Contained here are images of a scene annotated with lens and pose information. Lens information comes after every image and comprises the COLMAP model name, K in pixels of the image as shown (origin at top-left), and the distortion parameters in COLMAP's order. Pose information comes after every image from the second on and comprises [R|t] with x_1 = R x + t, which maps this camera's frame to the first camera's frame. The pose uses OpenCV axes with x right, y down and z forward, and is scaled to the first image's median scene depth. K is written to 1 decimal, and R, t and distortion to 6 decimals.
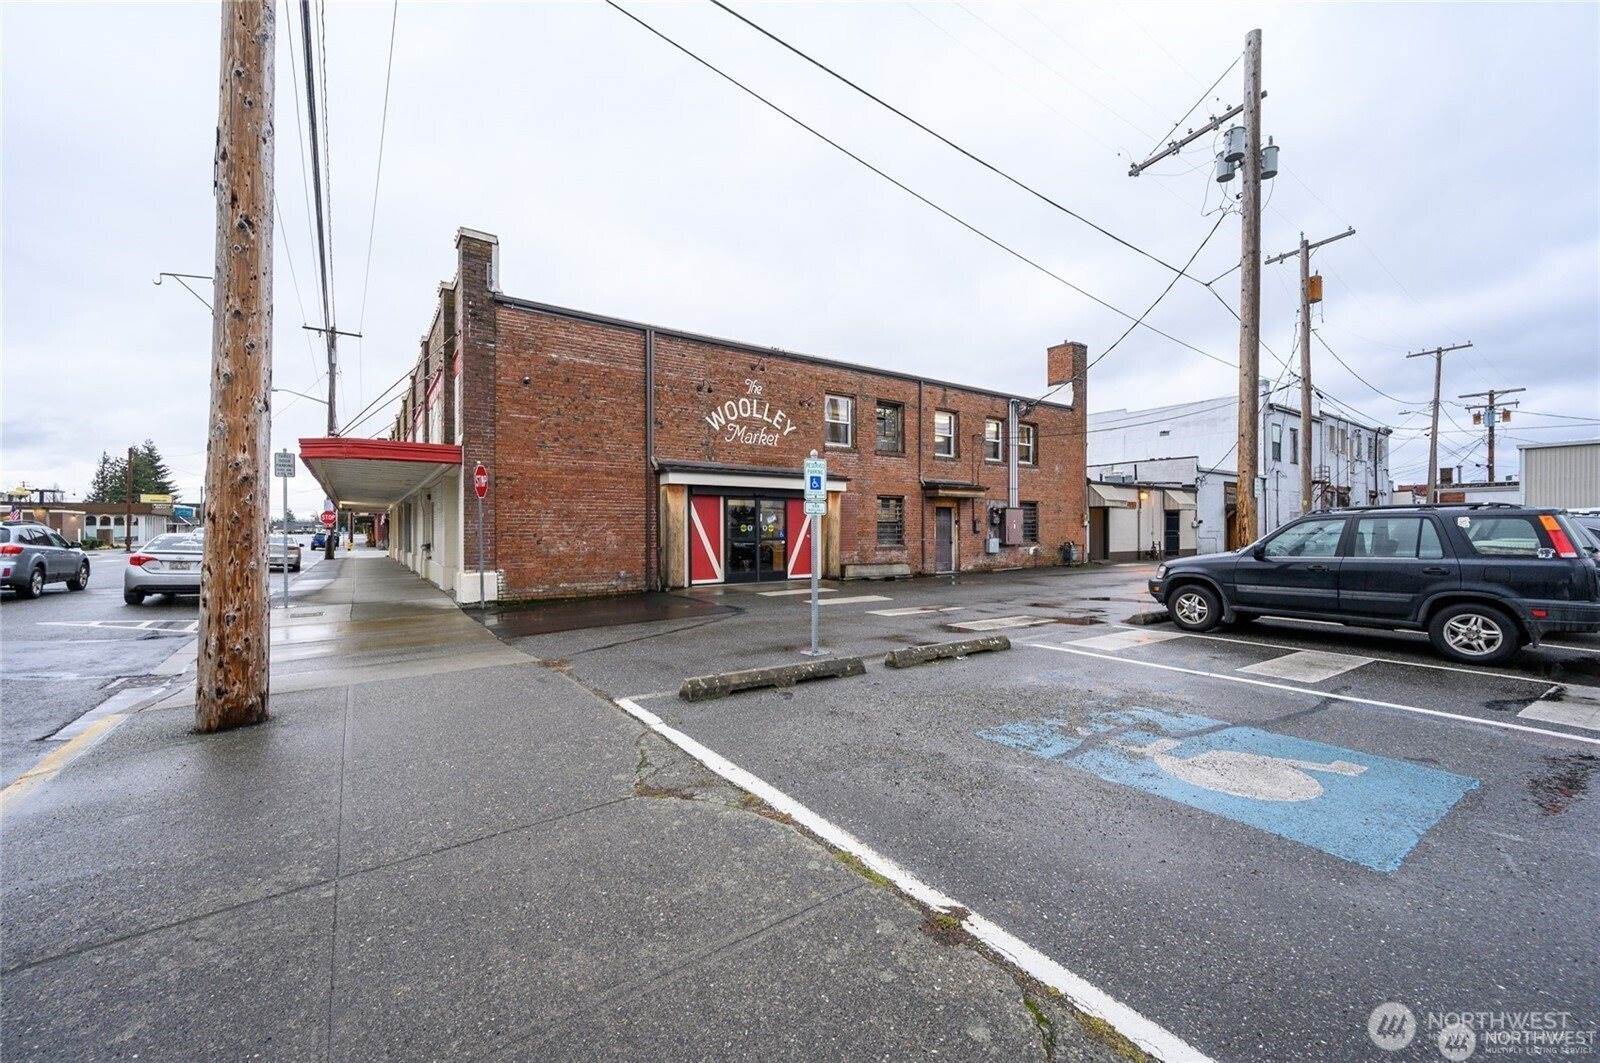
lens RADIAL K [[662.4, 0, 800.0], [0, 662.4, 531.5], [0, 0, 1]] dist [0.000859, 0.000013]
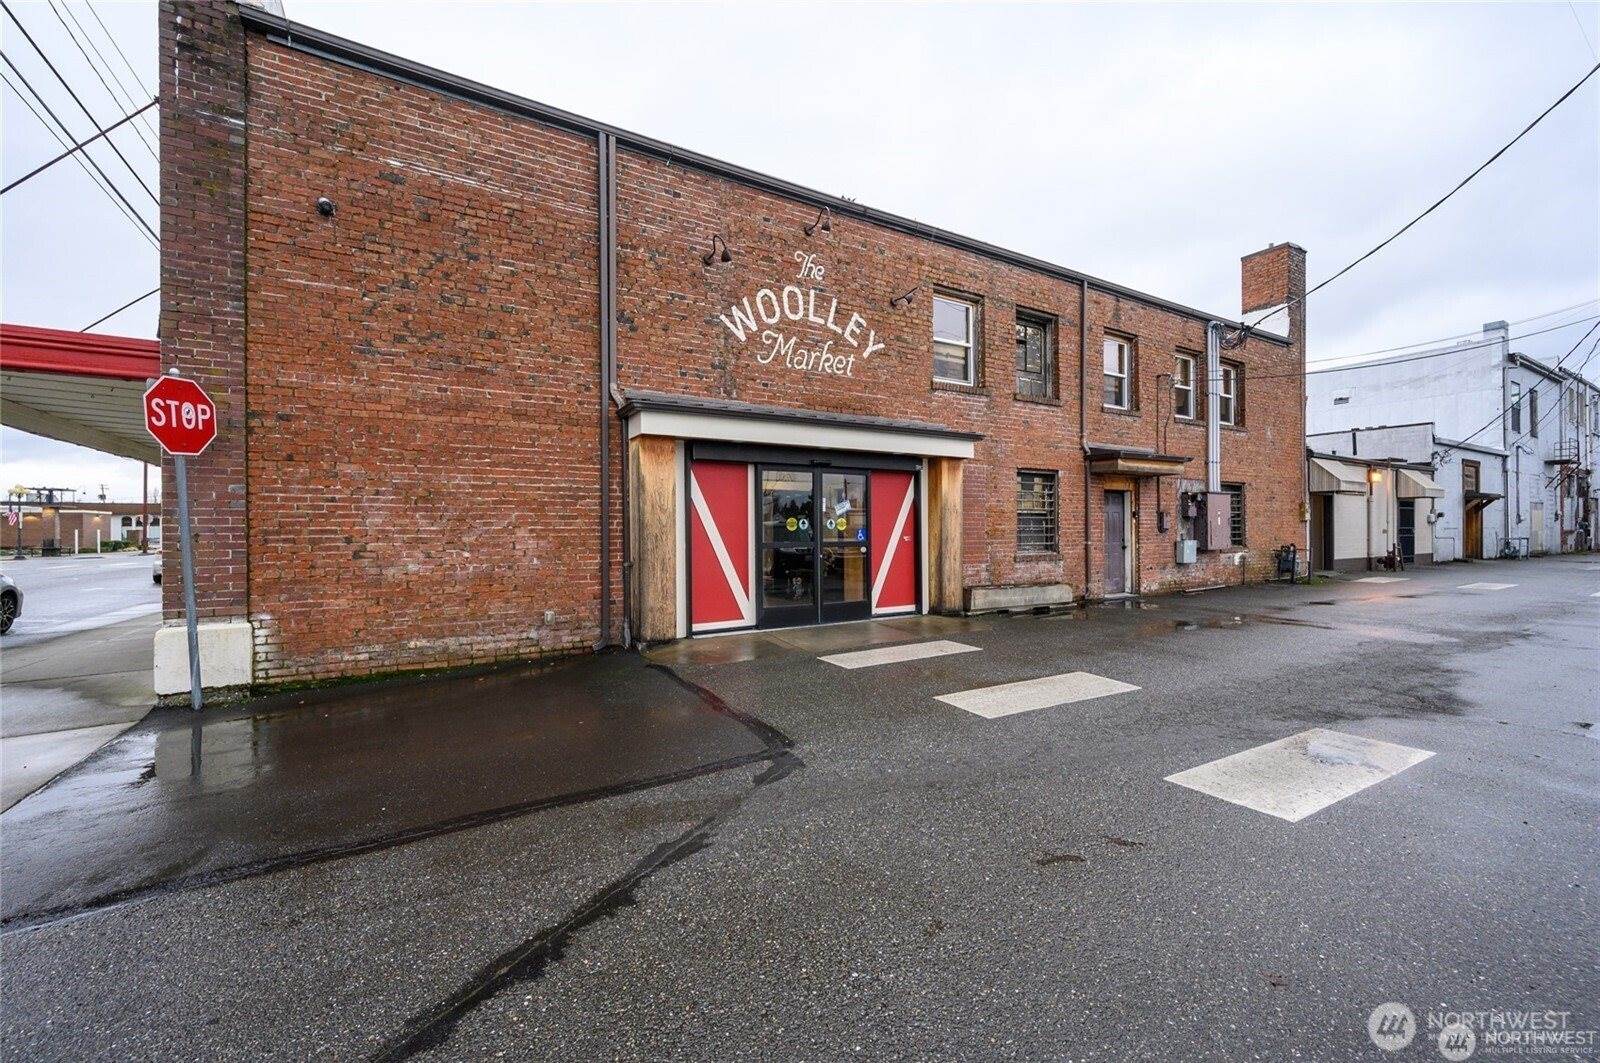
lens RADIAL K [[662.4, 0, 800.0], [0, 662.4, 531.5], [0, 0, 1]] dist [0.000859, 0.000013]
pose [[0.997072, -0.002755, -0.076422, -0.034716], [0.002859, 0.999995, 0.001259, 0.000181], [0.076418, -0.001473, 0.997075, 0.429914]]
